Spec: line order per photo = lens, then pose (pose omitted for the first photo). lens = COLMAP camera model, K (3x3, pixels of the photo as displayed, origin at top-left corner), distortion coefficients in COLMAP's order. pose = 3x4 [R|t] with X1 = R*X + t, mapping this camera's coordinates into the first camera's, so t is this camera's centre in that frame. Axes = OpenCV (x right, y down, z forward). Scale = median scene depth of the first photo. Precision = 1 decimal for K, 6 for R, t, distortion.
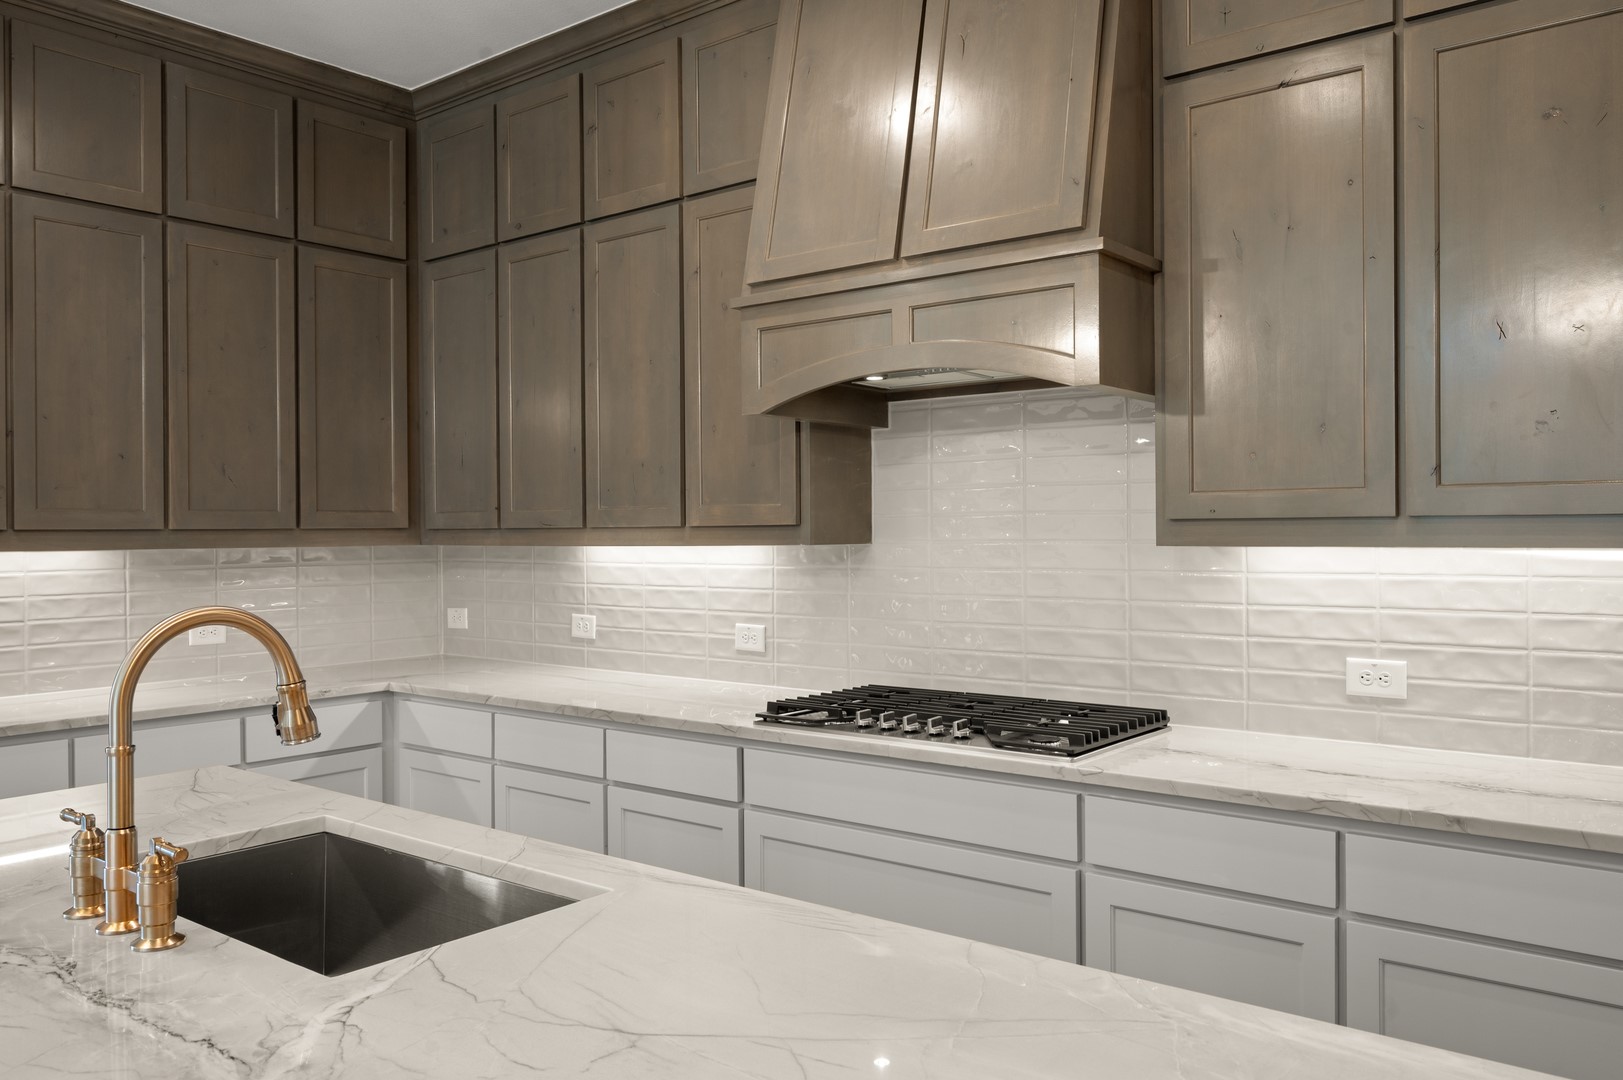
lens RADIAL K [[1231.6, 0, 810.1], [0, 1231.6, 530.1], [0, 0, 1]] dist [-0.007550, 0.000179]
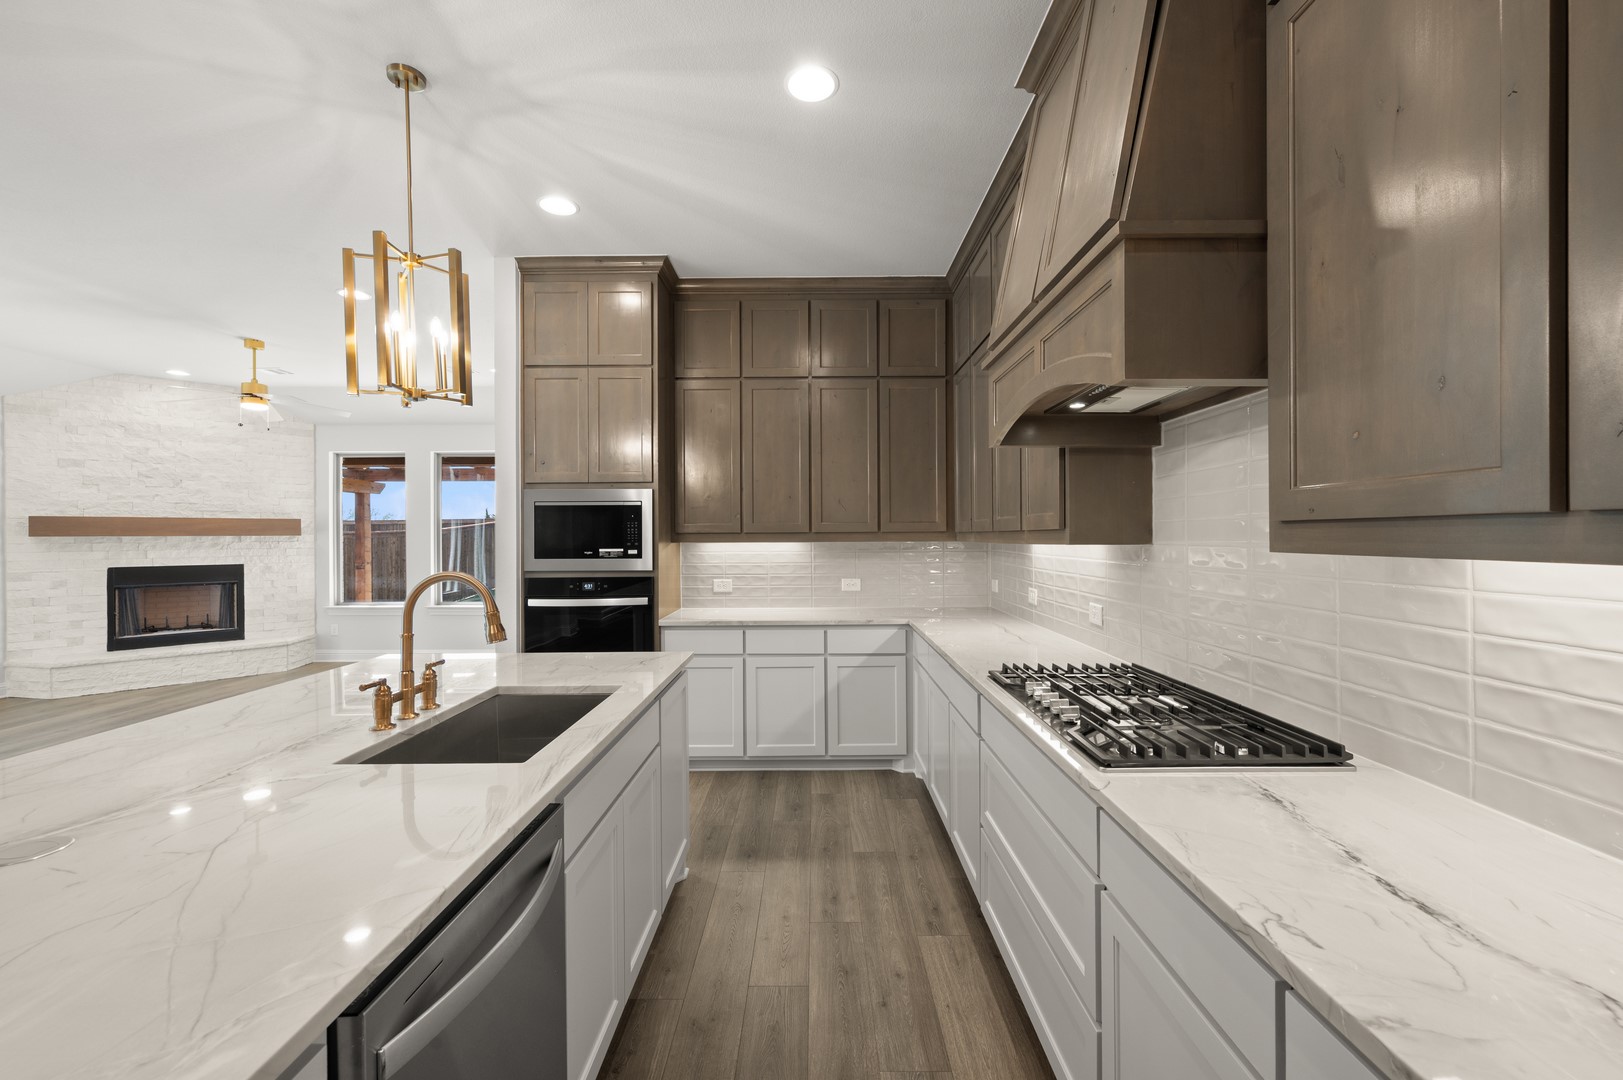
lens RADIAL K [[649.1, 0, 802.2], [0, 649.1, 539.8], [0, 0, 1]] dist [-0.001093, 0.000231]
pose [[0.626536, 0.007482, -0.779357, 0.329637], [0.002567, 0.999929, 0.011663, -0.001651], [0.779388, -0.009308, 0.626472, 0.349822]]
